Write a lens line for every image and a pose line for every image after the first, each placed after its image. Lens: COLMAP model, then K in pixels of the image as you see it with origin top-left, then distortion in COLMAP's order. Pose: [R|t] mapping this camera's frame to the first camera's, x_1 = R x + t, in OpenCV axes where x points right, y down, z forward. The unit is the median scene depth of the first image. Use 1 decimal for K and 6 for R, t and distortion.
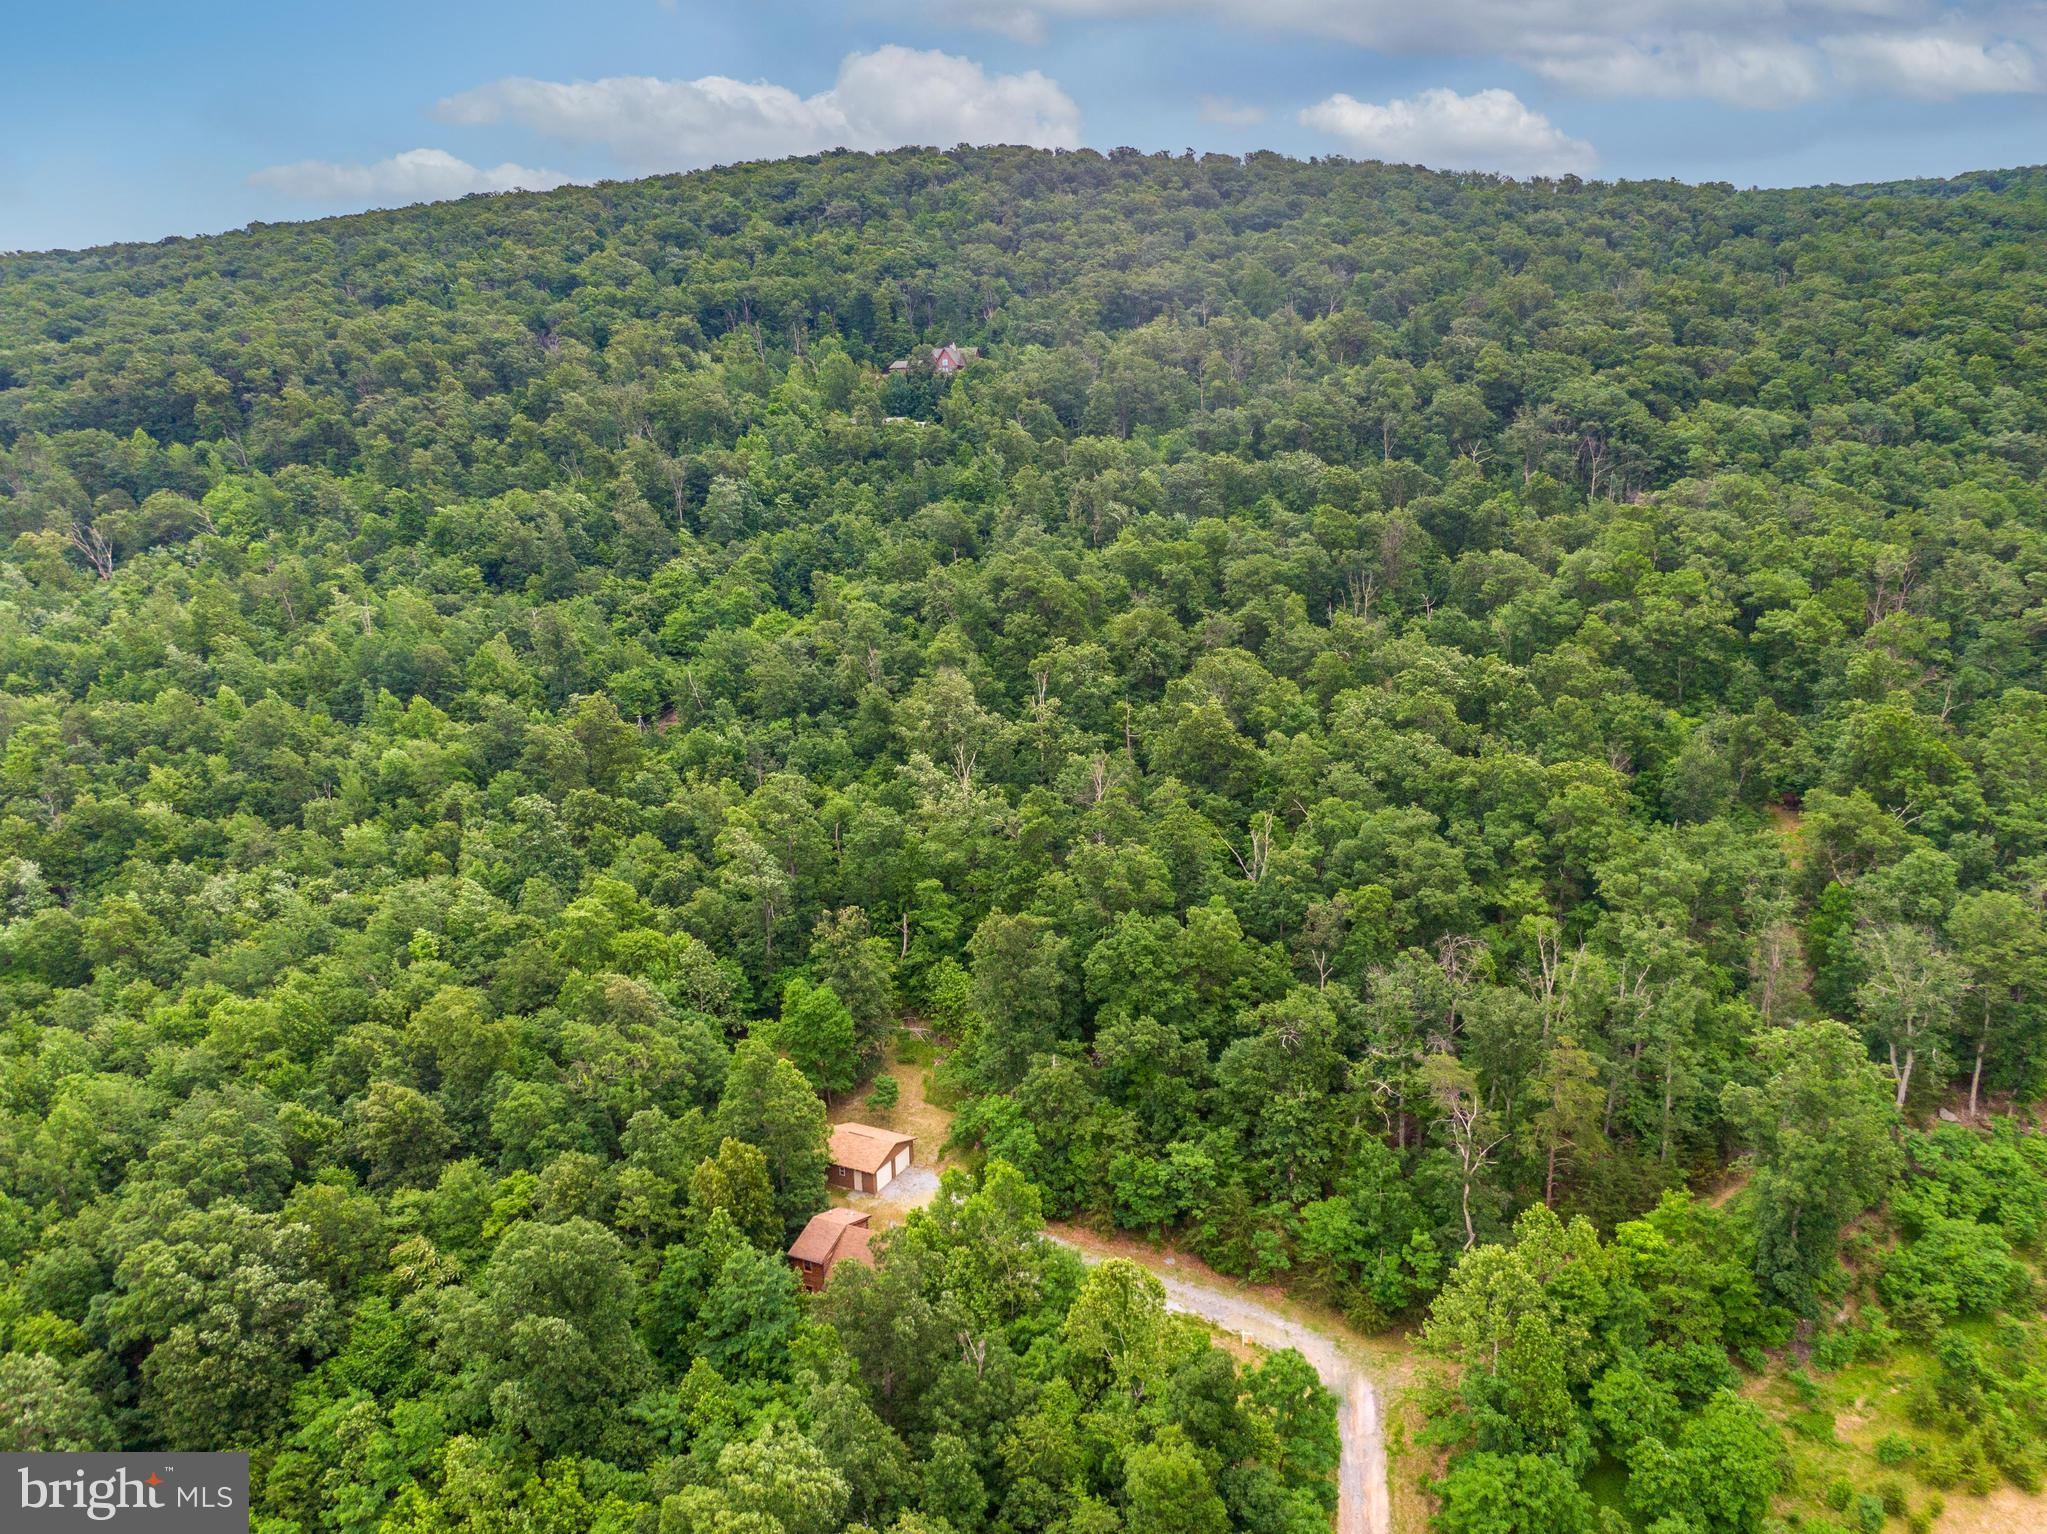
lens RADIAL K [[1463.4, 0, 1034.4], [0, 1463.4, 755.2], [0, 0, 1]] dist [-0.000220, -0.008486]
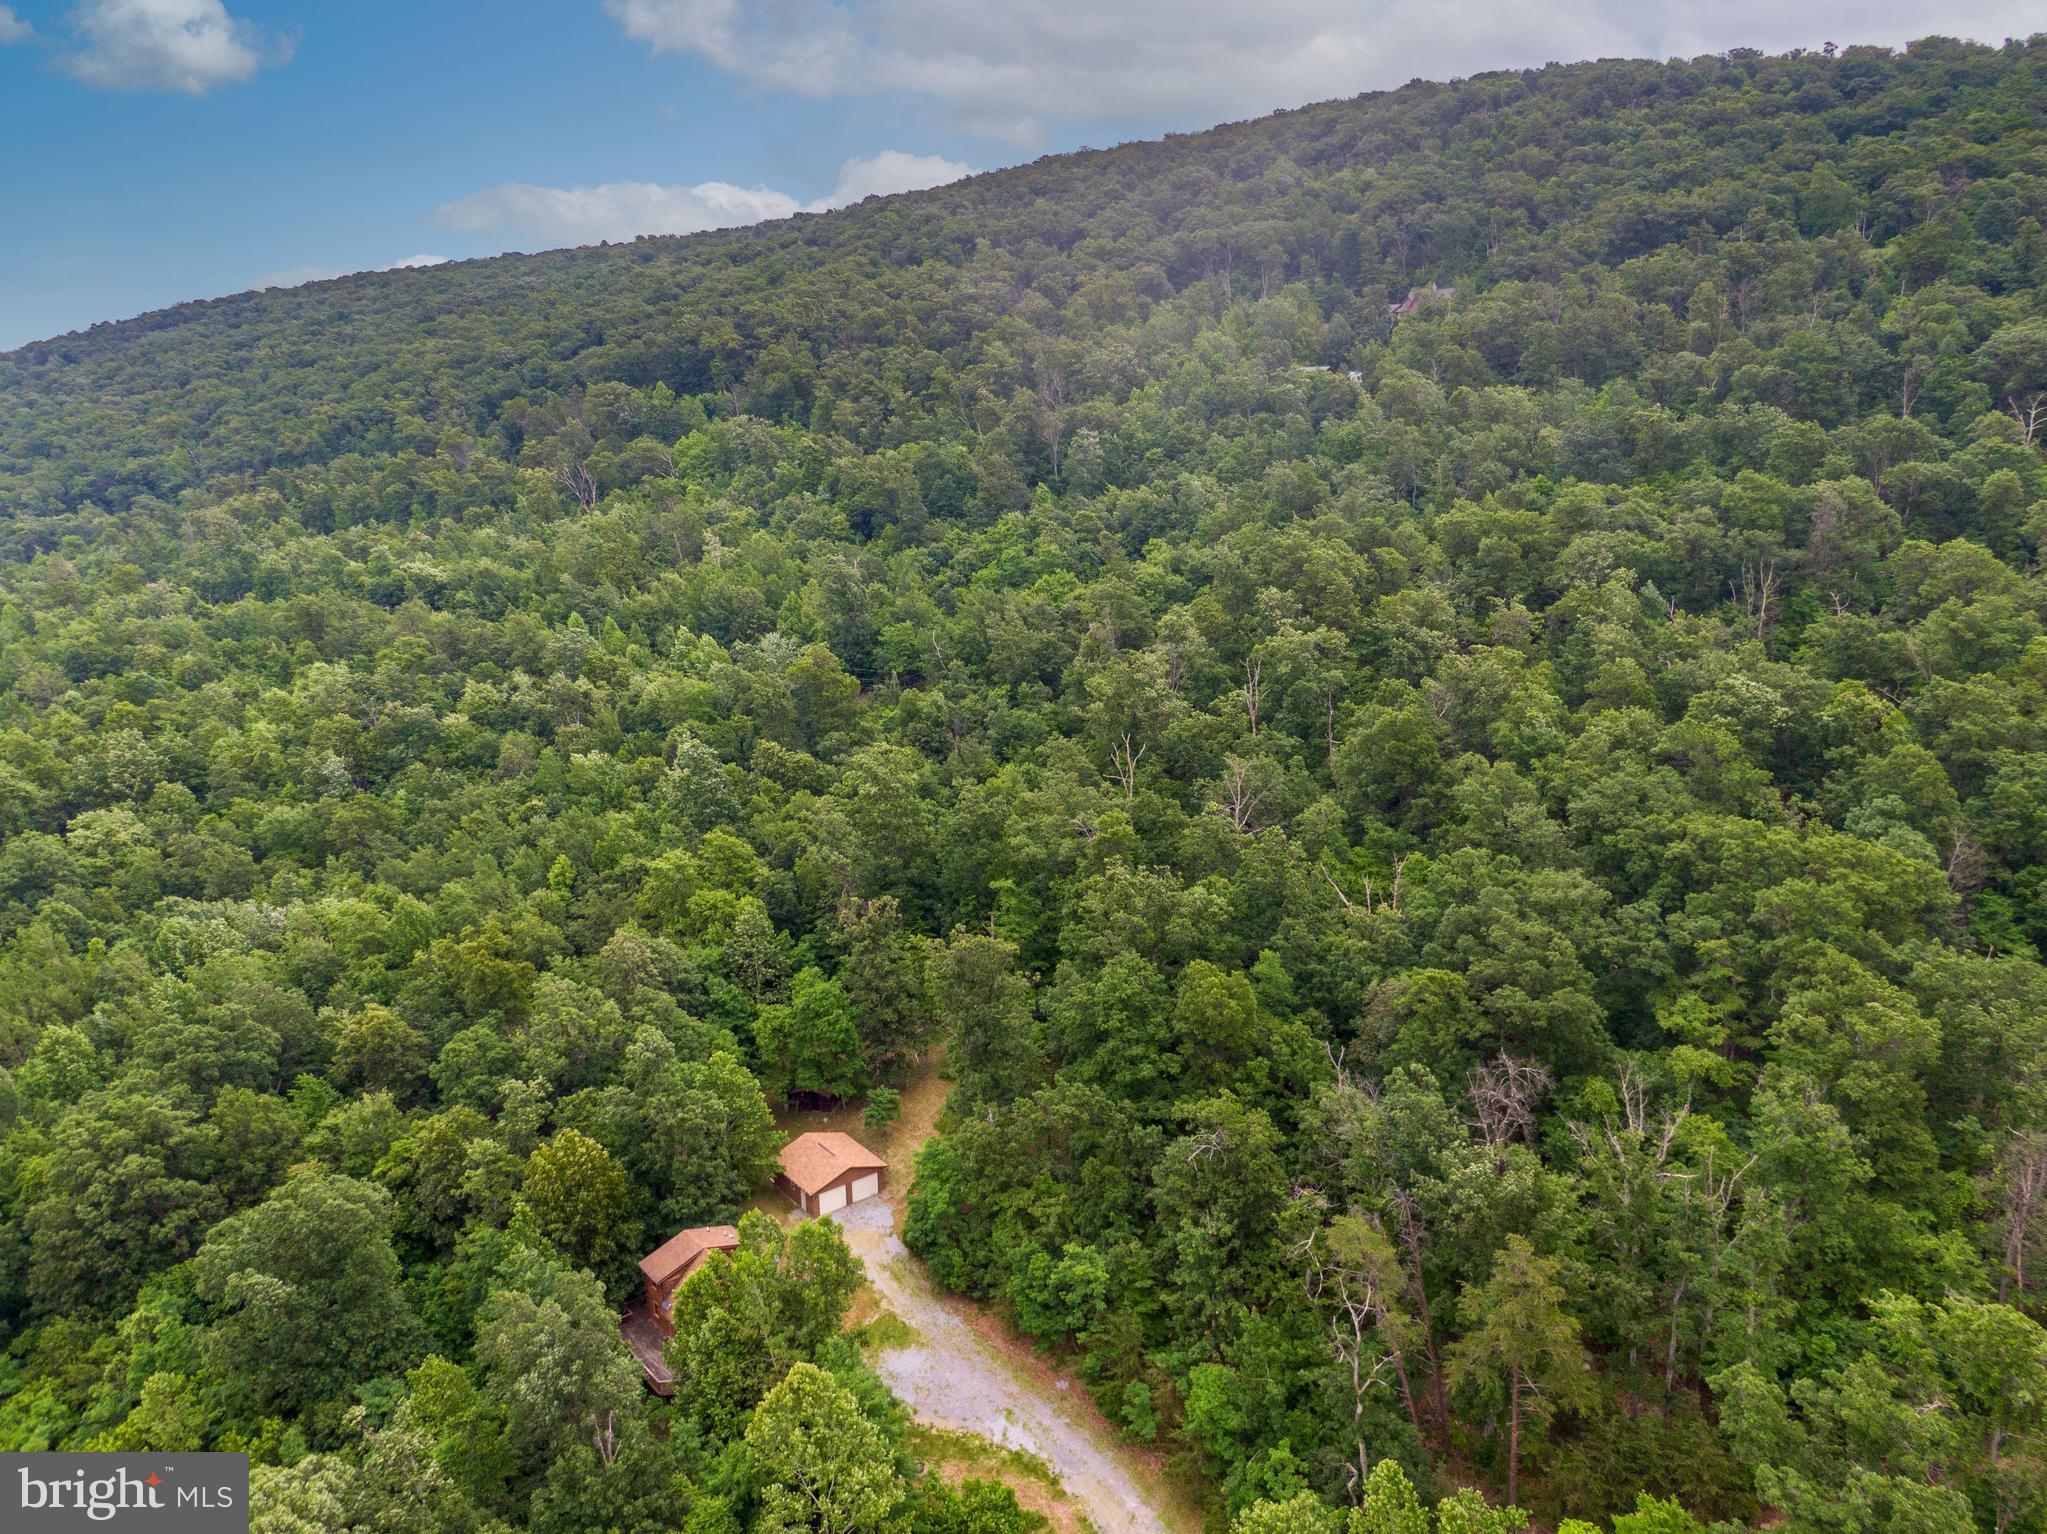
lens RADIAL K [[1463.4, 0, 1034.4], [0, 1463.4, 755.2], [0, 0, 1]] dist [-0.000220, -0.008486]
pose [[0.903711, 0.102110, -0.415788, 0.194933], [-0.090974, 0.994764, 0.046566, -0.021241], [0.418366, -0.004257, 0.908269, 0.127196]]
